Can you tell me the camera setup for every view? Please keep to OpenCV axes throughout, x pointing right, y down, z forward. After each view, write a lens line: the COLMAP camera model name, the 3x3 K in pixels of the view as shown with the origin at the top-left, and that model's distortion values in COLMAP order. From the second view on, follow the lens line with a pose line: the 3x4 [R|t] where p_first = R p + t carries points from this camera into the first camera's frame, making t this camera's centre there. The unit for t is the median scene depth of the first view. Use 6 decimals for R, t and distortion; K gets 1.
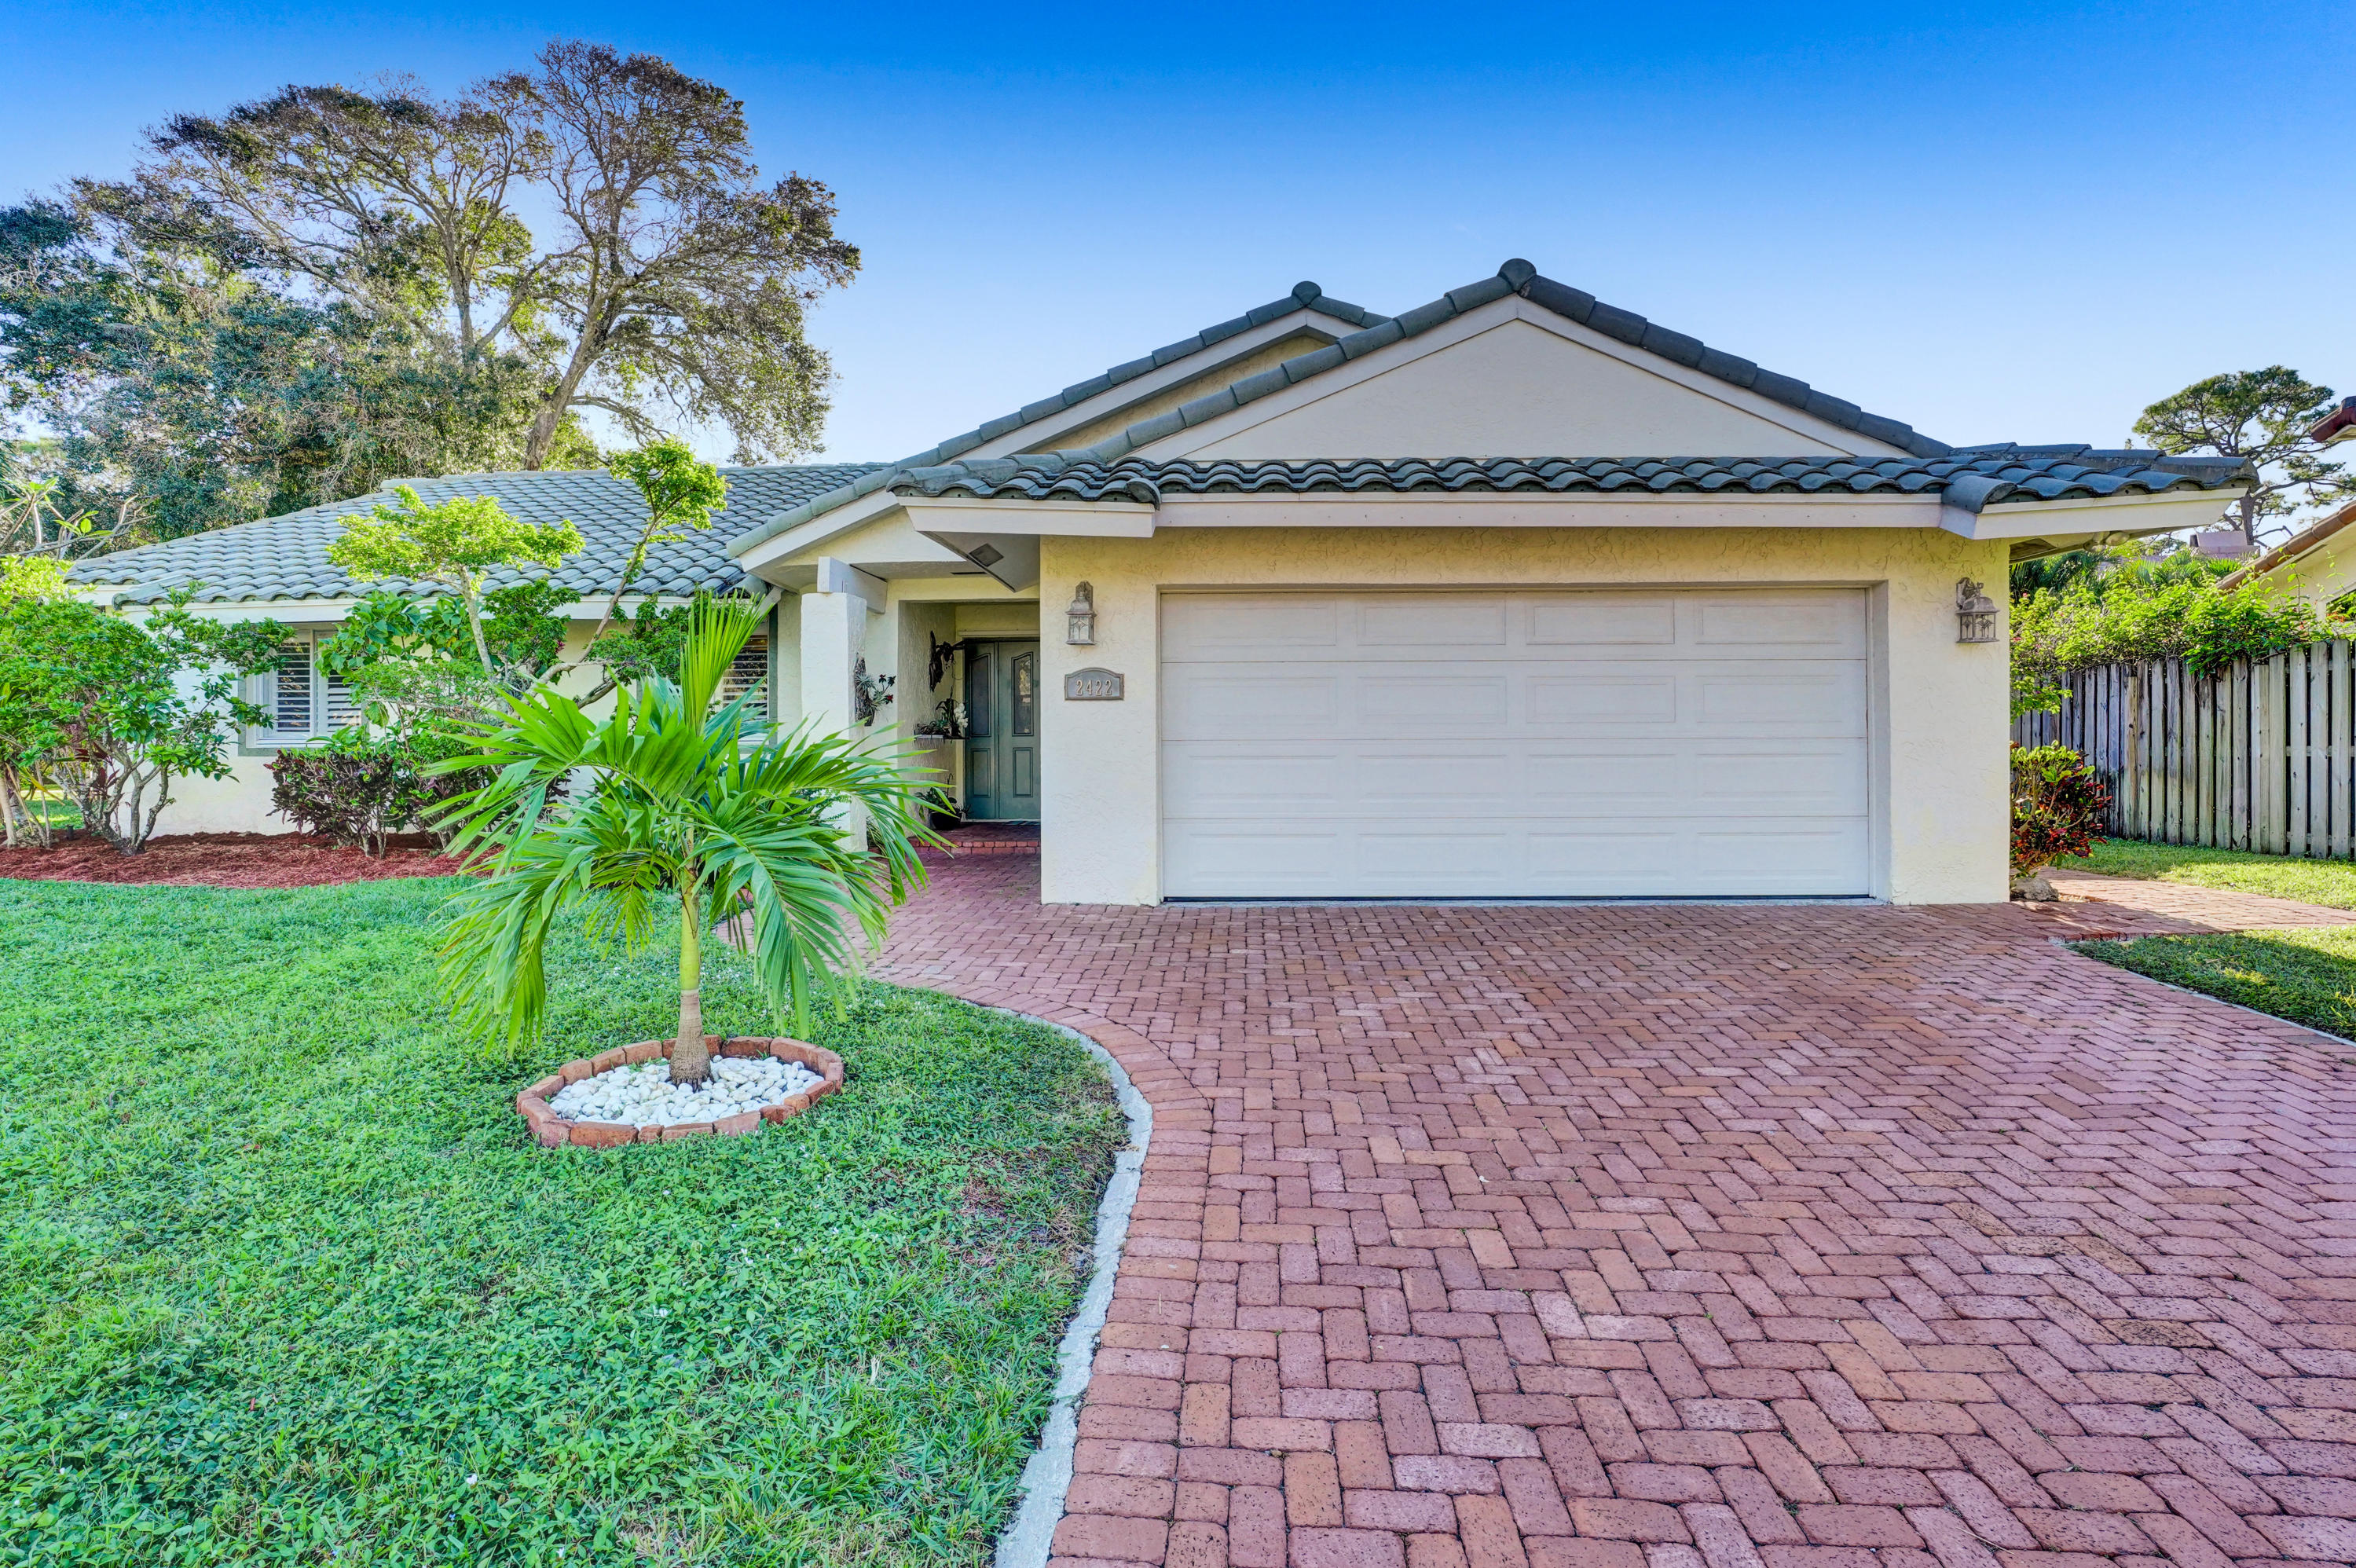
lens RADIAL K [[1117.3, 0, 1178.0], [0, 1117.3, 784.0], [0, 0, 1]] dist [-0.055875, 0.021495]
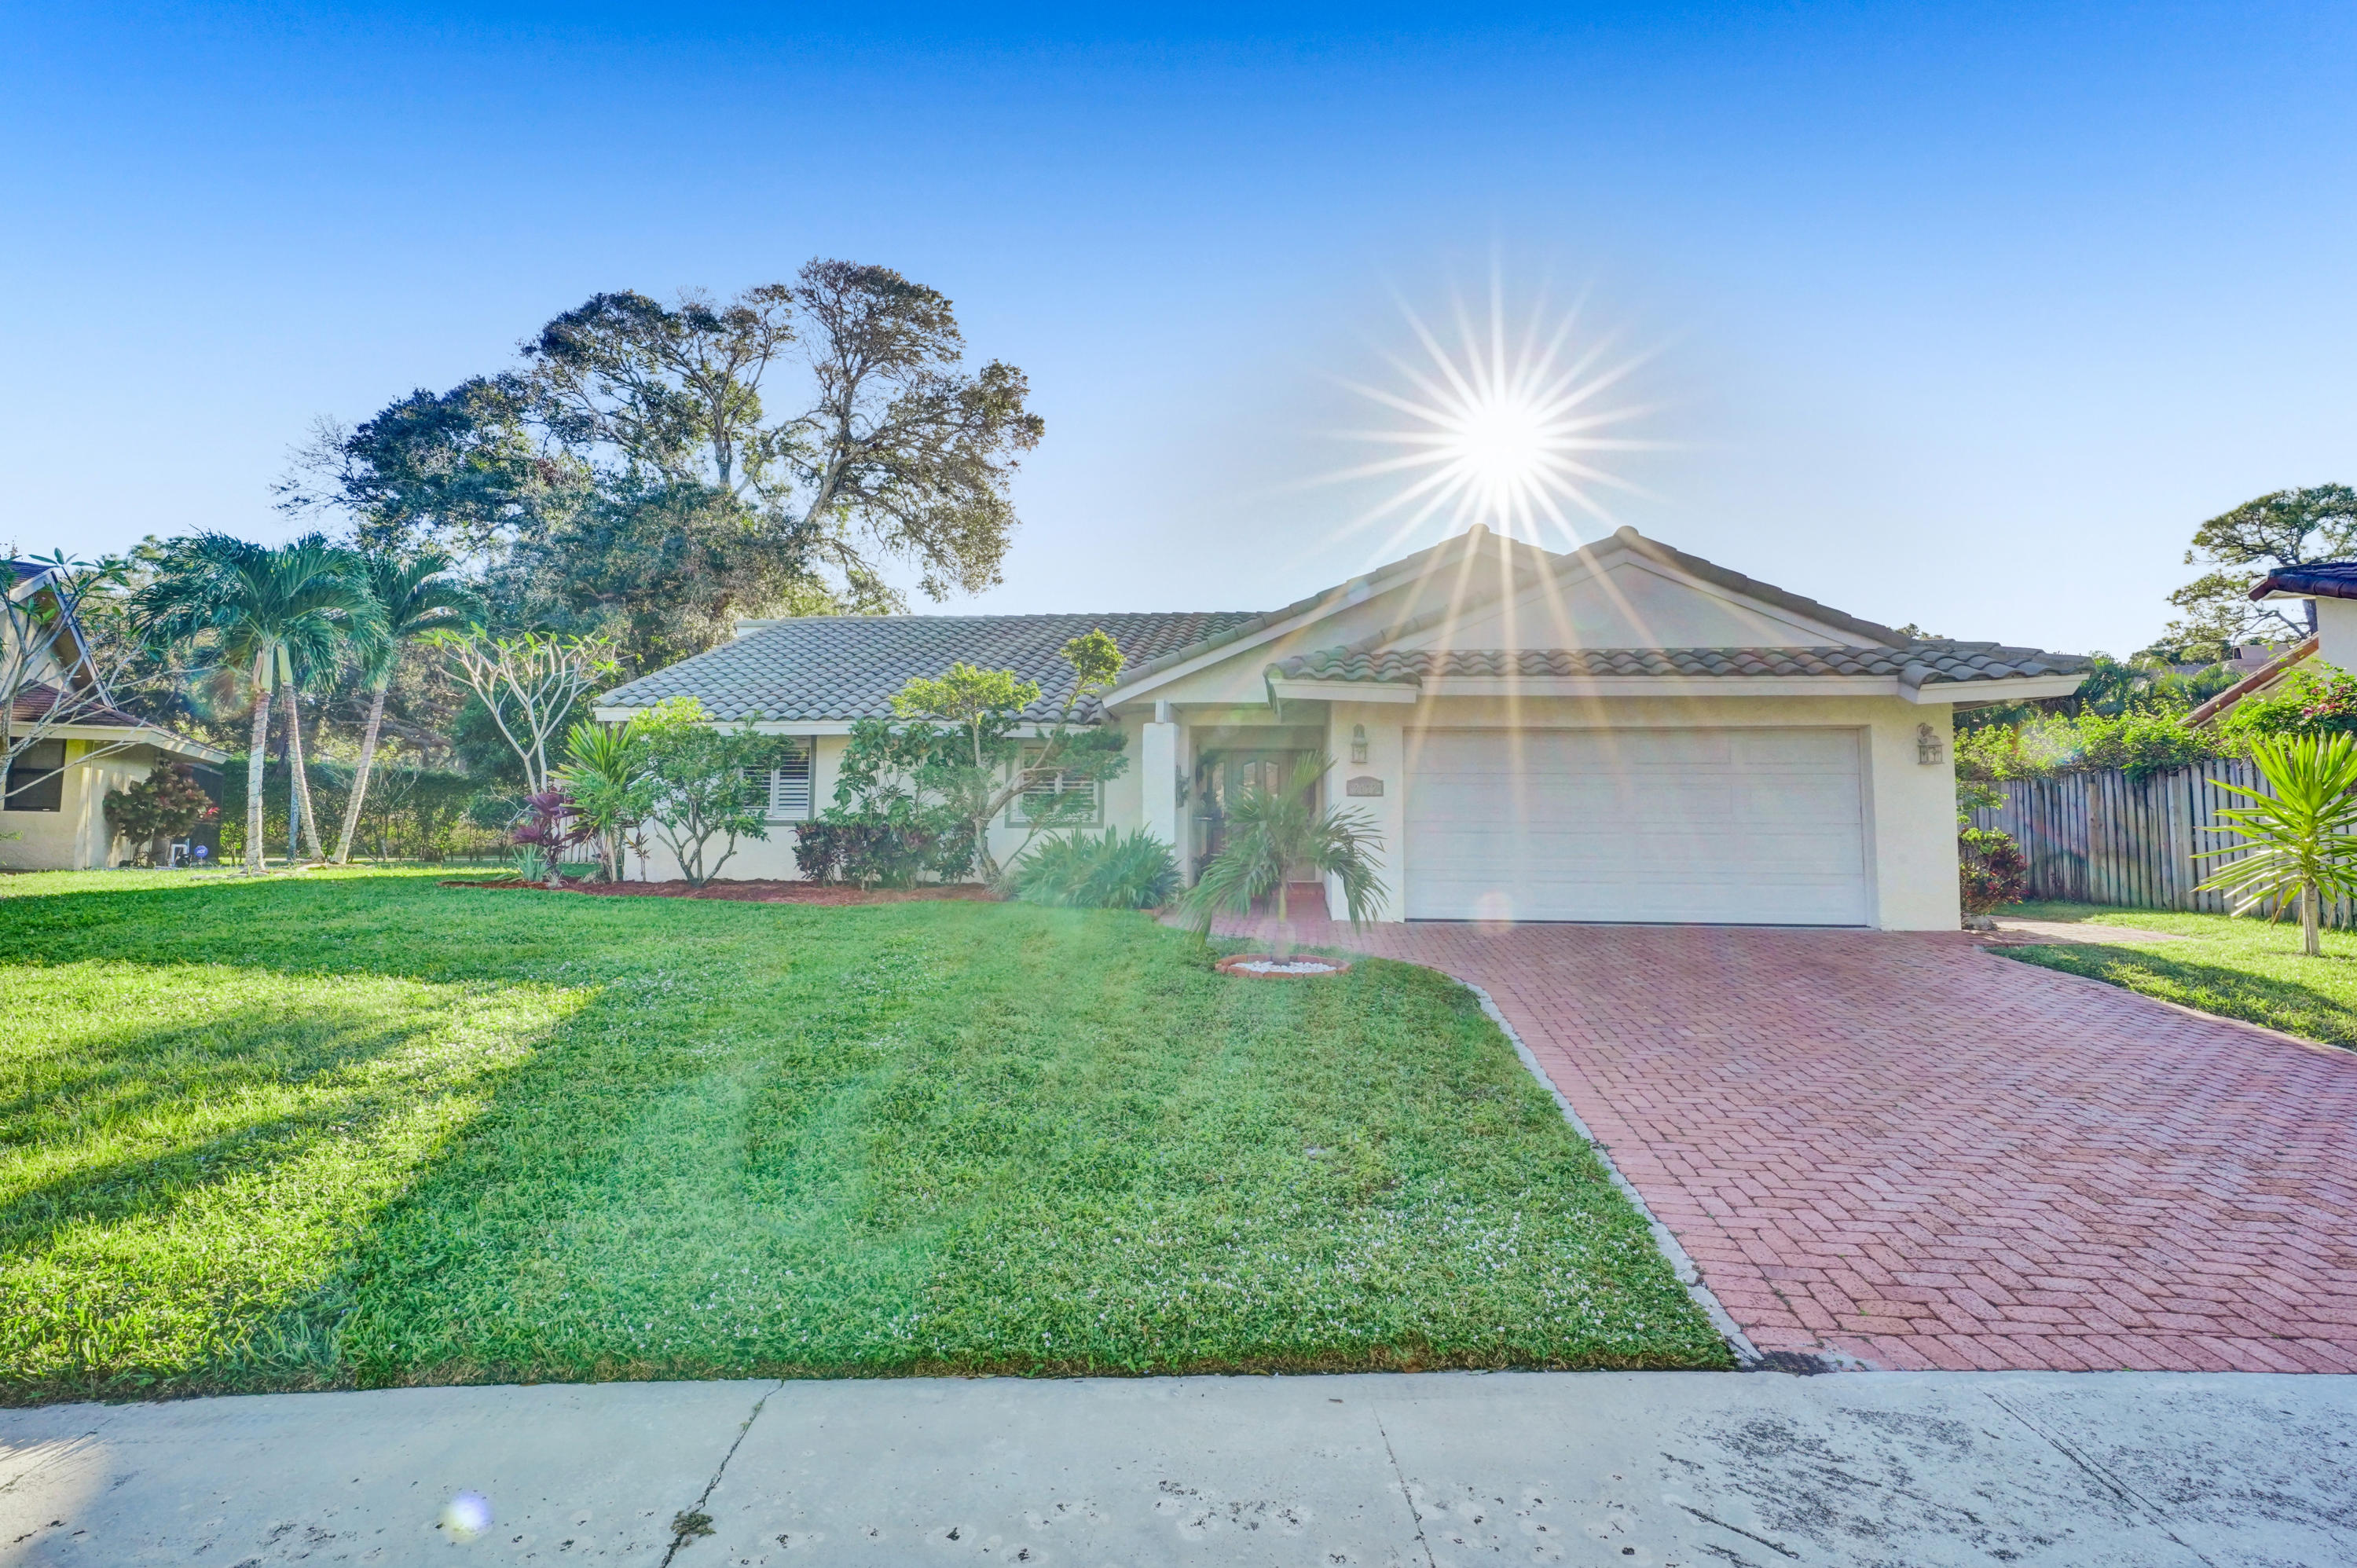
lens RADIAL K [[1100.2, 0, 1178.5], [0, 1100.2, 784.0], [0, 0, 1]] dist [0.000577, -0.000299]
pose [[0.998542, 0.009920, -0.053064, -0.193346], [-0.014176, 0.996659, -0.080440, 0.030532], [0.052089, 0.081075, 0.995346, -0.456929]]
